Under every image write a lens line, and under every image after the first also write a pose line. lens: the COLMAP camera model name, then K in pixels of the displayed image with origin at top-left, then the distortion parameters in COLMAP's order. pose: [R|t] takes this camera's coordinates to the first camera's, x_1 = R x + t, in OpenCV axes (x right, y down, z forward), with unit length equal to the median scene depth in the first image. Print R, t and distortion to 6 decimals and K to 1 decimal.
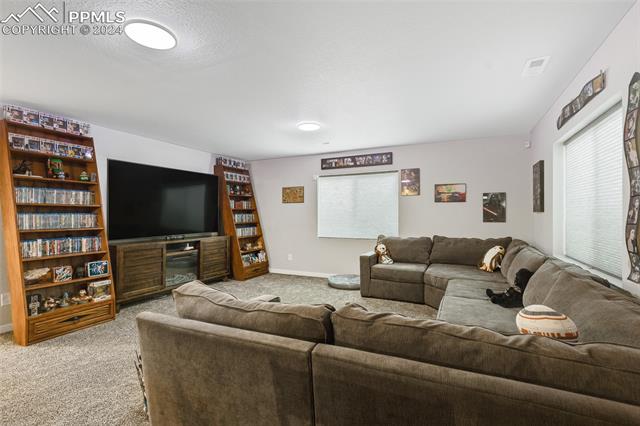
lens RADIAL K [[294.2, 0, 315.5], [0, 294.2, 214.3], [0, 0, 1]] dist [0.012491, -0.000456]
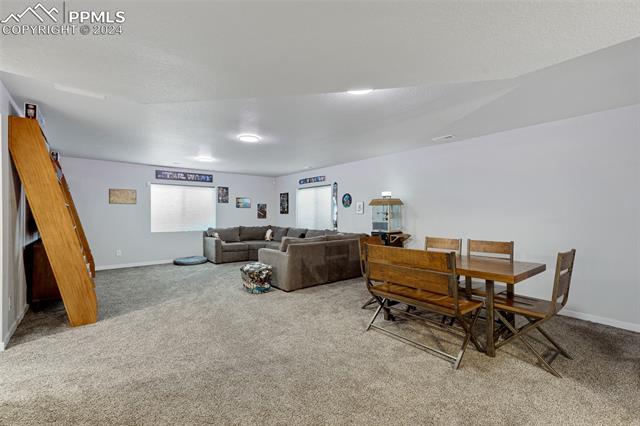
lens RADIAL K [[294.2, 0, 322.9], [0, 294.2, 215.4], [0, 0, 1]] dist [0.012491, -0.000456]
pose [[0.411664, 0.000013, 0.911336, -0.934733], [-0.005750, 0.999980, 0.002583, -0.001564], [-0.911317, -0.006303, 0.411656, -0.189294]]
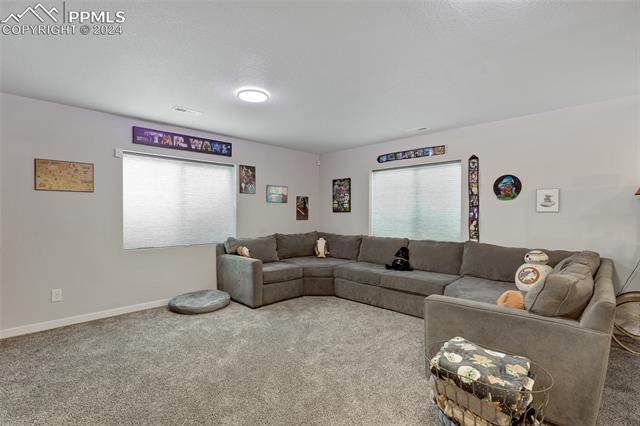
lens RADIAL K [[317.1, 0, 317.0], [0, 317.1, 214.6], [0, 0, 1]] dist [-0.001155, -0.000272]
pose [[0.318548, -0.000528, 0.947906, -0.564337], [-0.004442, 0.999988, 0.002050, 0.000947], [-0.947896, -0.004863, 0.318542, 0.449775]]
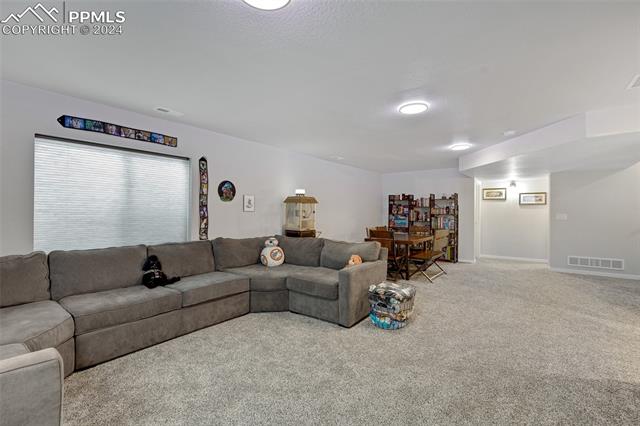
lens RADIAL K [[294.2, 0, 320.4], [0, 294.2, 213.2], [0, 0, 1]] dist [0.012491, -0.000456]
pose [[-0.983997, 0.001276, 0.178180, -0.114098], [0.000413, 0.999988, -0.004879, 0.004638], [-0.178184, -0.004728, -0.983986, 1.068453]]
